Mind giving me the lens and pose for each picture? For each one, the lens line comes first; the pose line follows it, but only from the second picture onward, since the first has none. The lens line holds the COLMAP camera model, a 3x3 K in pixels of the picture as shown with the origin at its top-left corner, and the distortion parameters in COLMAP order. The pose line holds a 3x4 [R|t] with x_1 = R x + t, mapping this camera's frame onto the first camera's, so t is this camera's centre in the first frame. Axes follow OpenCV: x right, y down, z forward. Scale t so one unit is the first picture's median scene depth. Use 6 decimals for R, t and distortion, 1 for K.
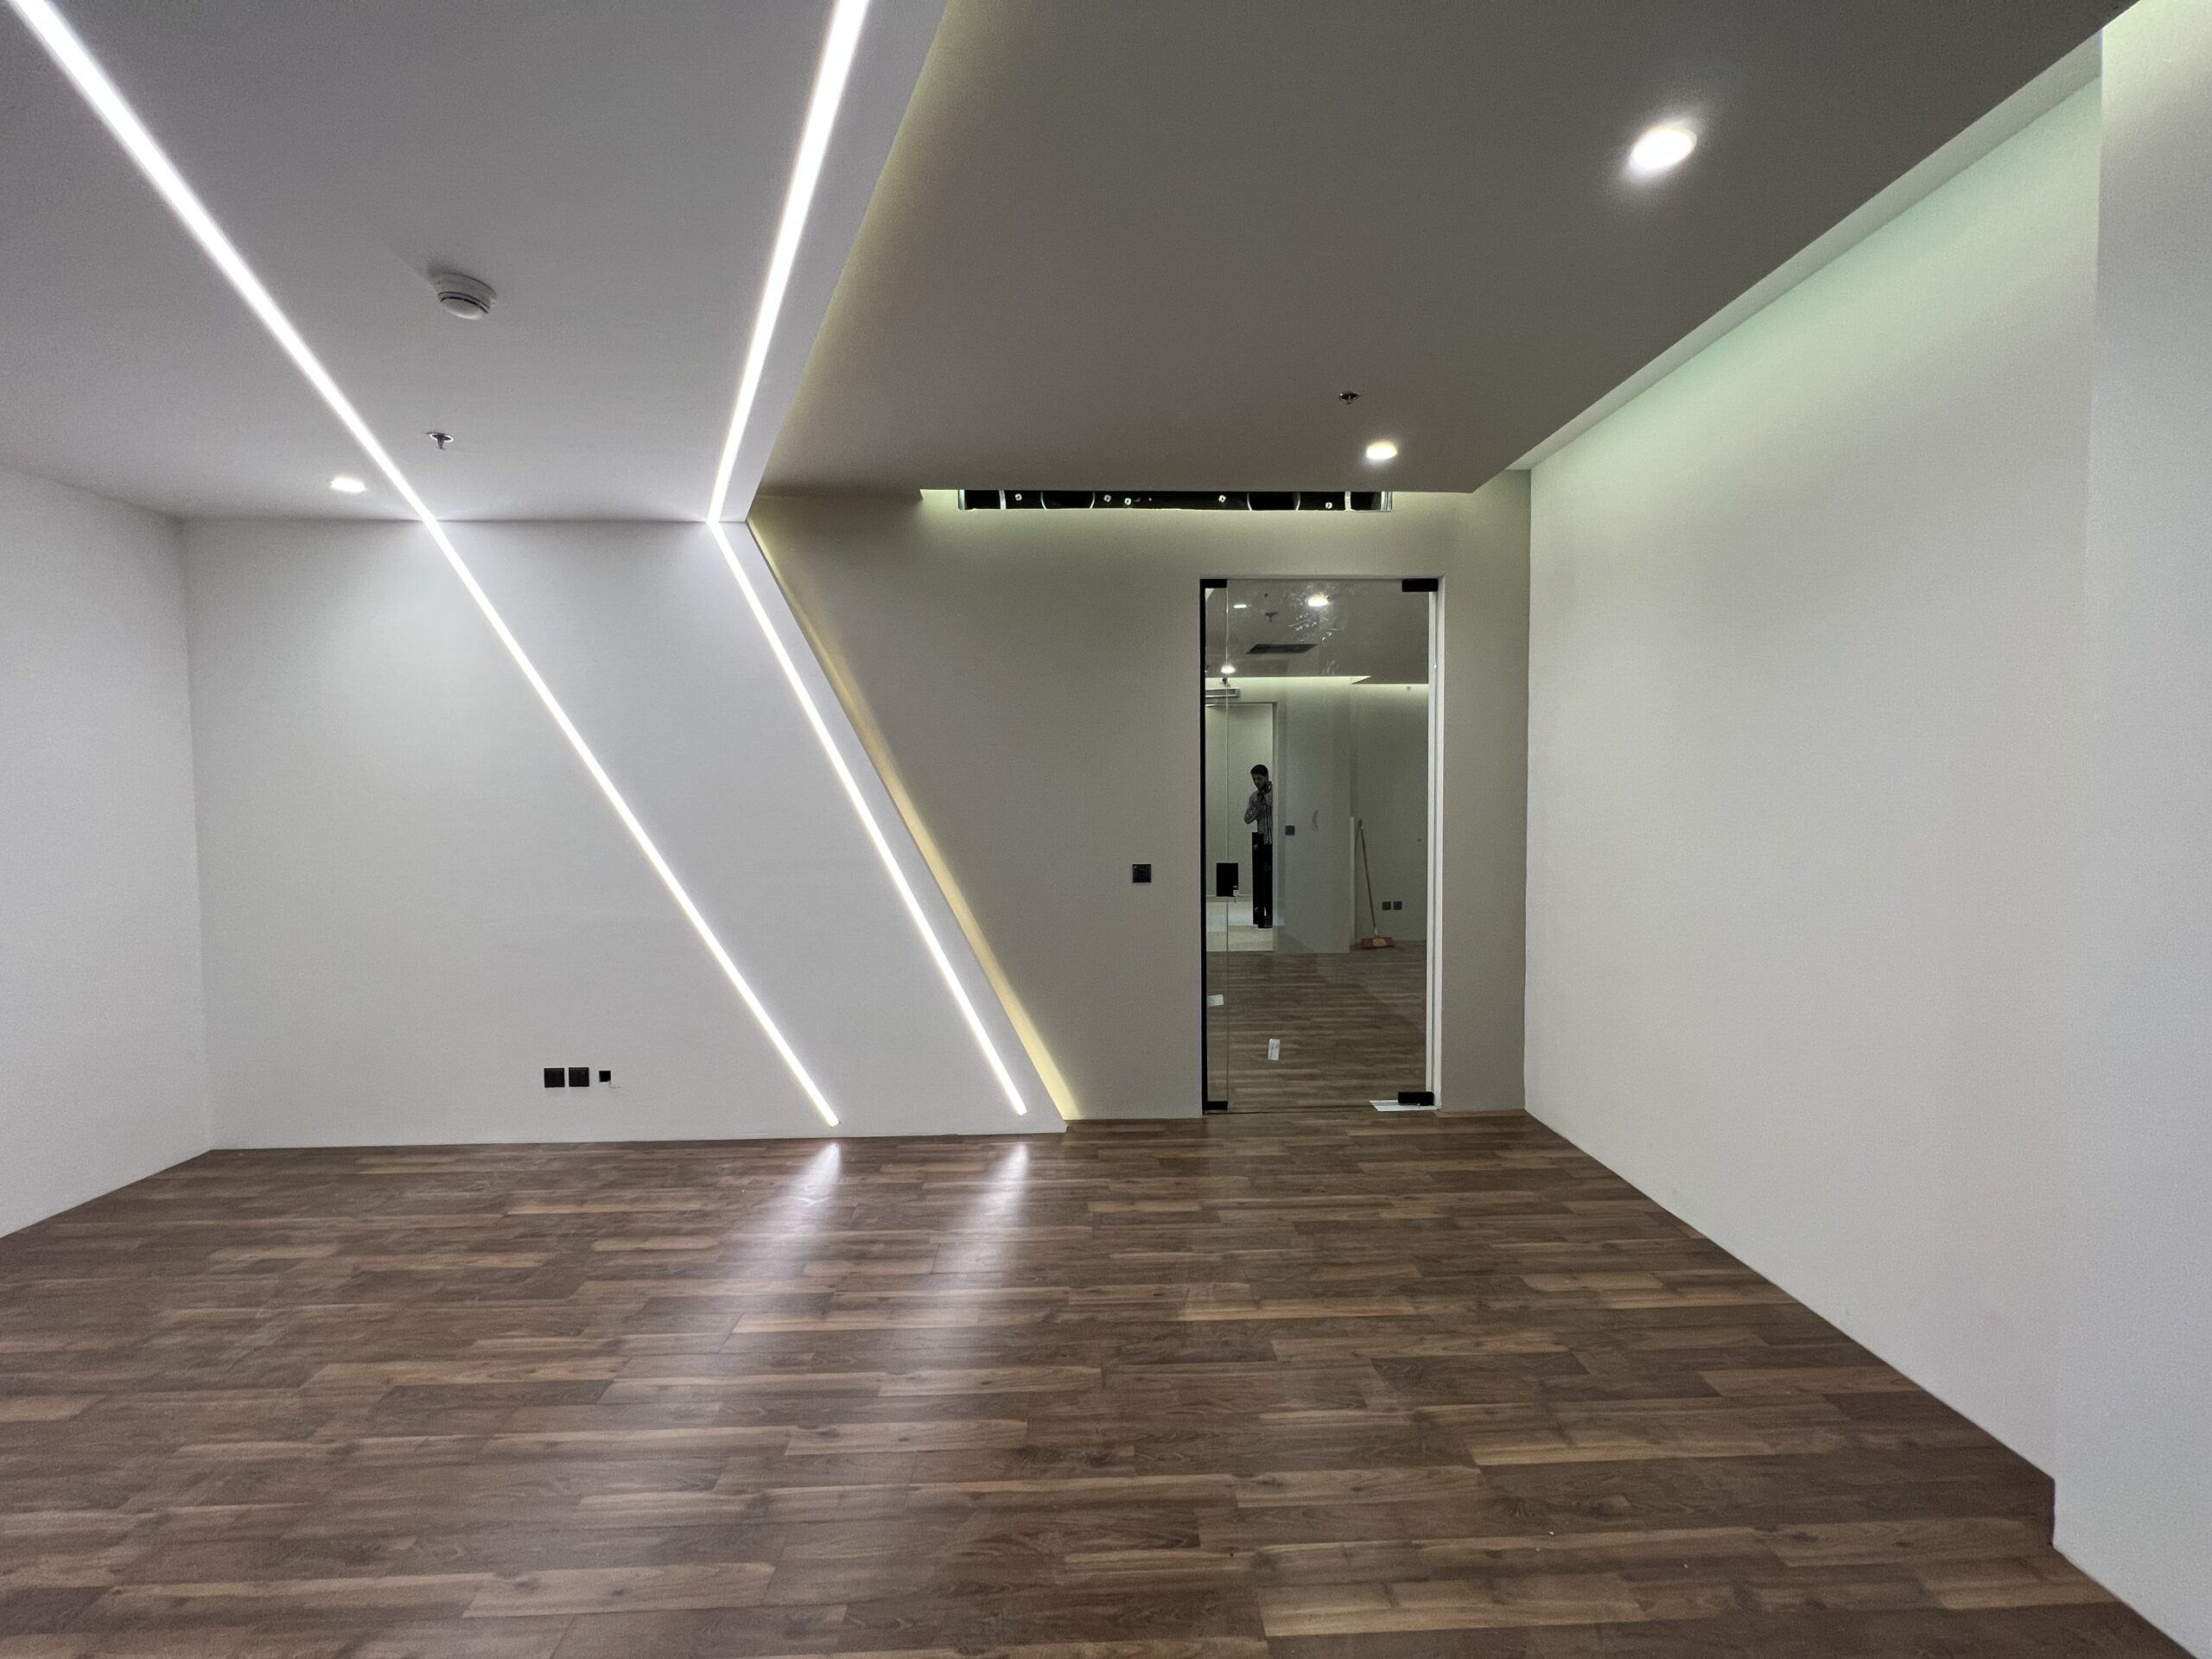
lens RADIAL K [[885.6, 0, 1099.9], [0, 885.6, 828.1], [0, 0, 1]] dist [-0.003774, 0.001629]
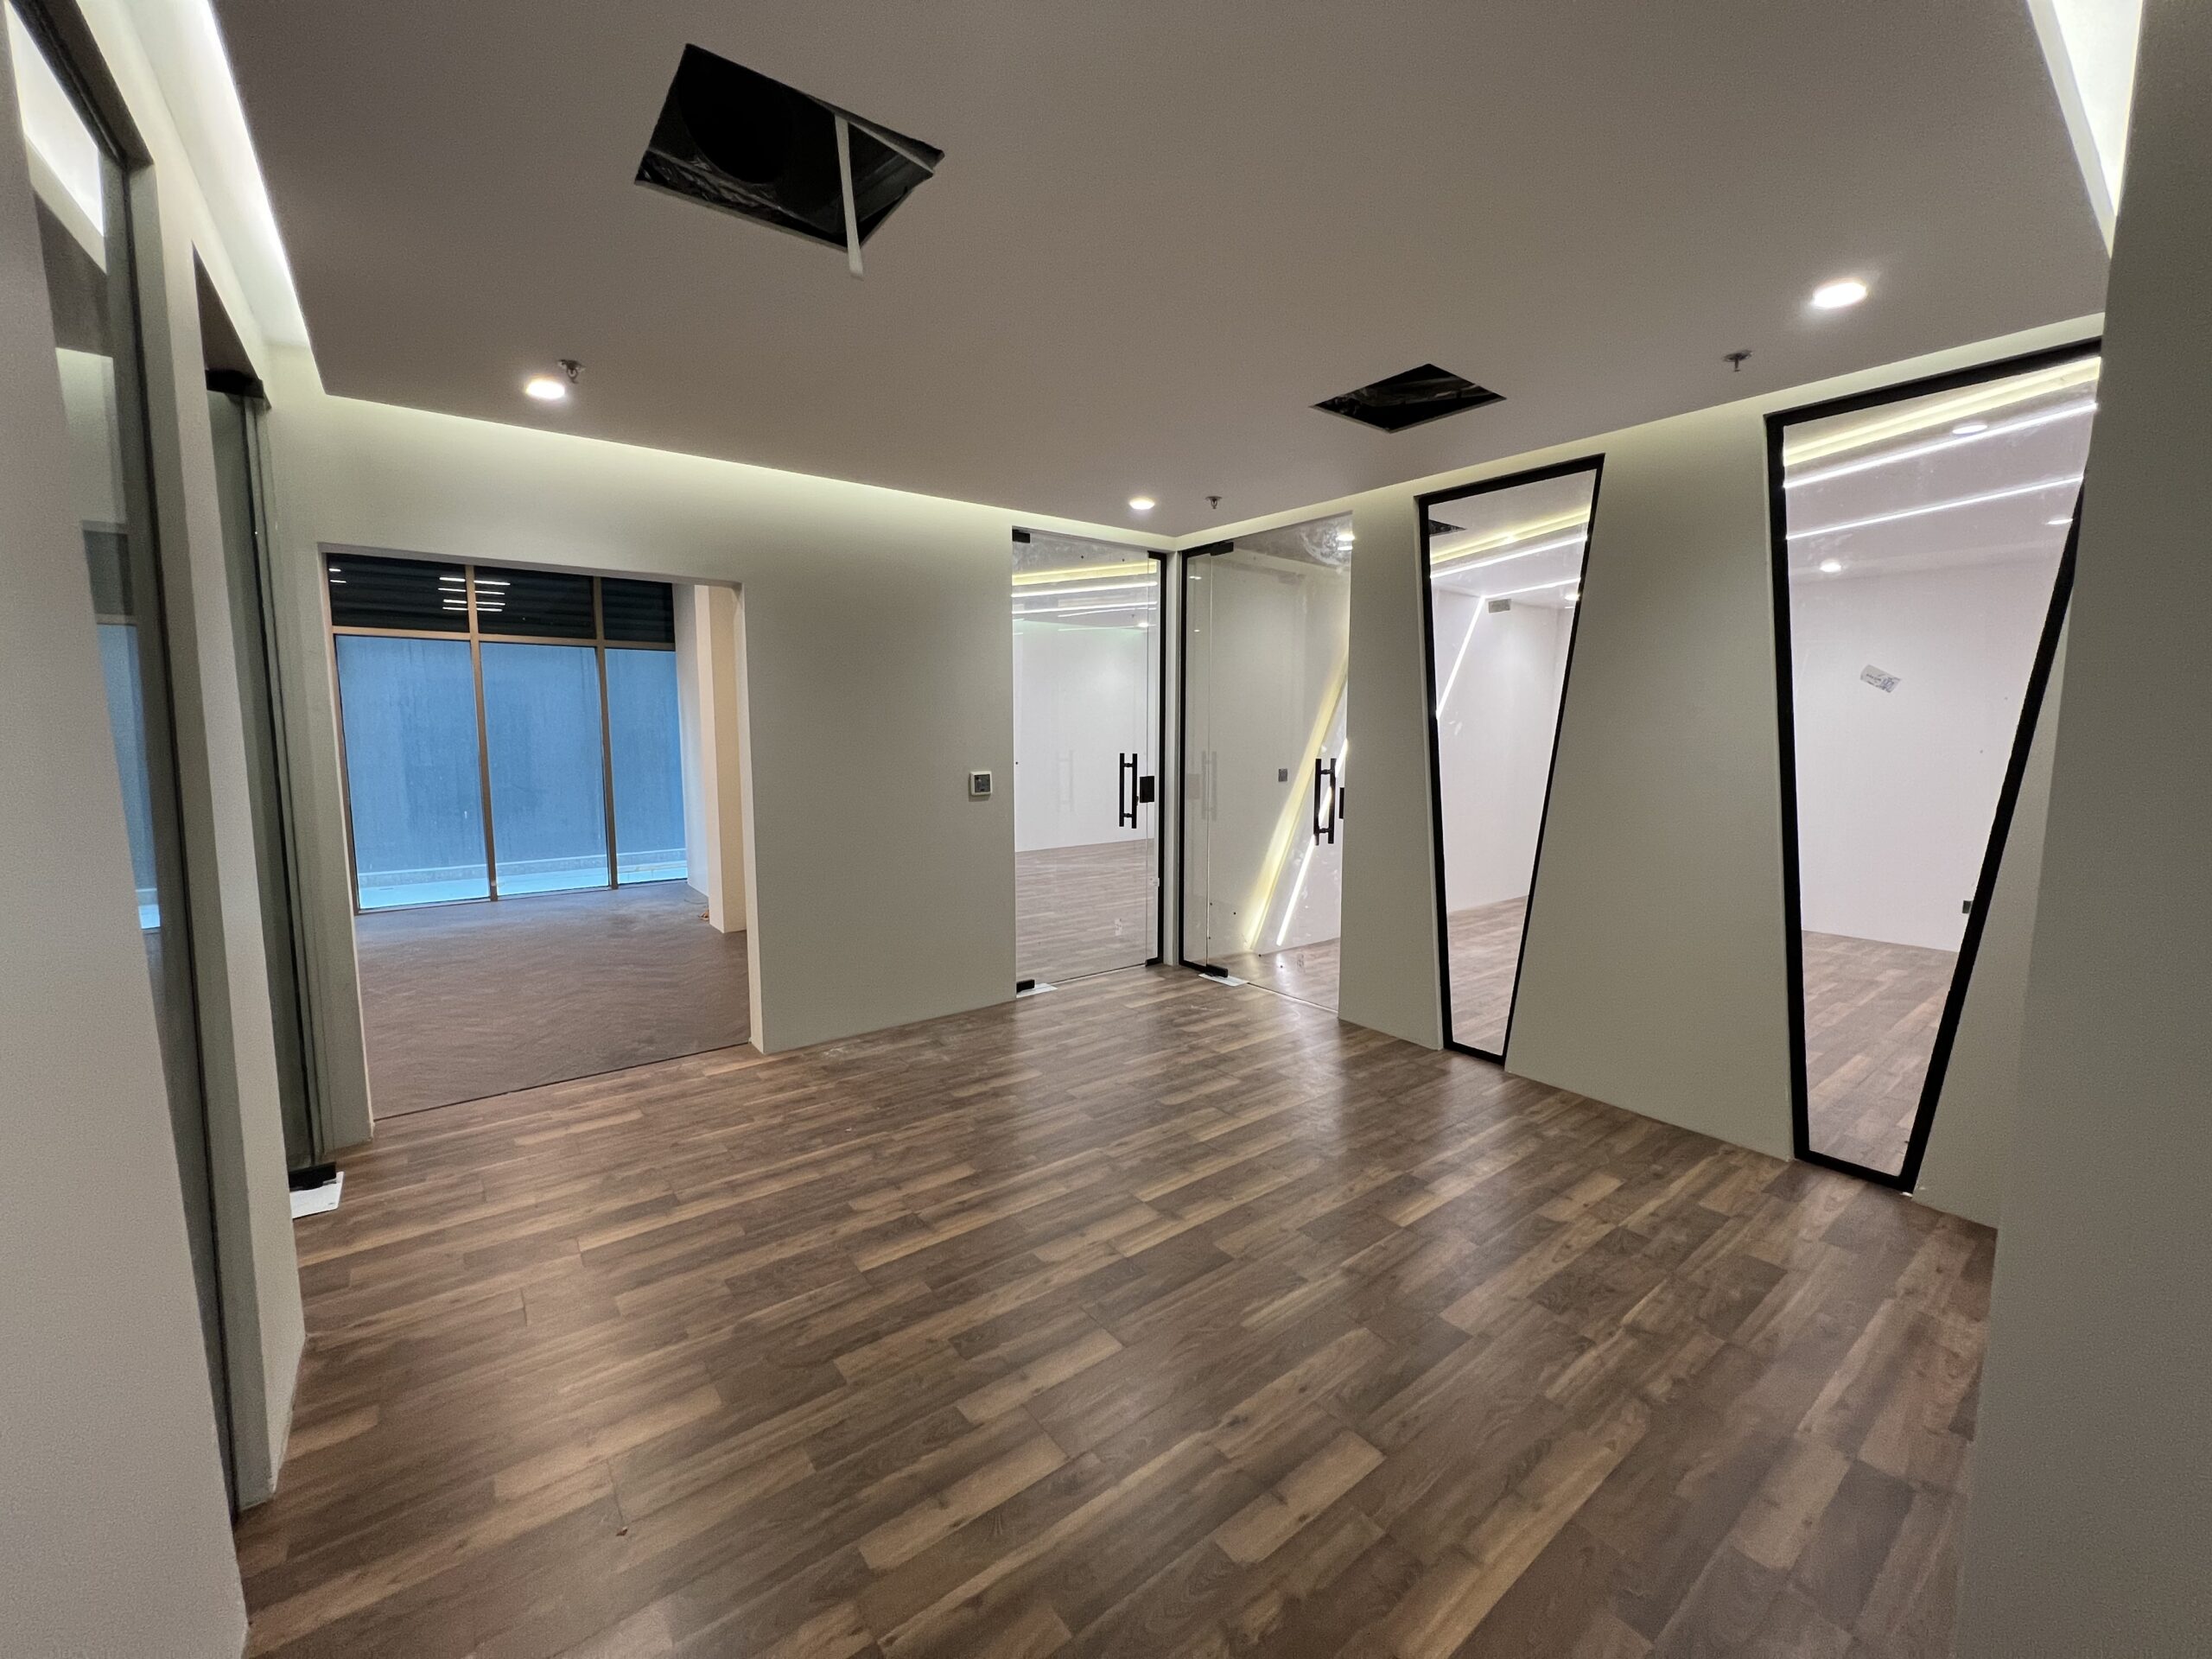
lens RADIAL K [[885.6, 0, 1101.2], [0, 885.6, 823.8], [0, 0, 1]] dist [-0.003774, 0.001629]
pose [[-0.815523, 0.072442, -0.574173, 1.278700], [-0.016107, 0.988909, 0.147645, -0.107763], [0.578501, 0.129656, -0.805311, 2.733540]]
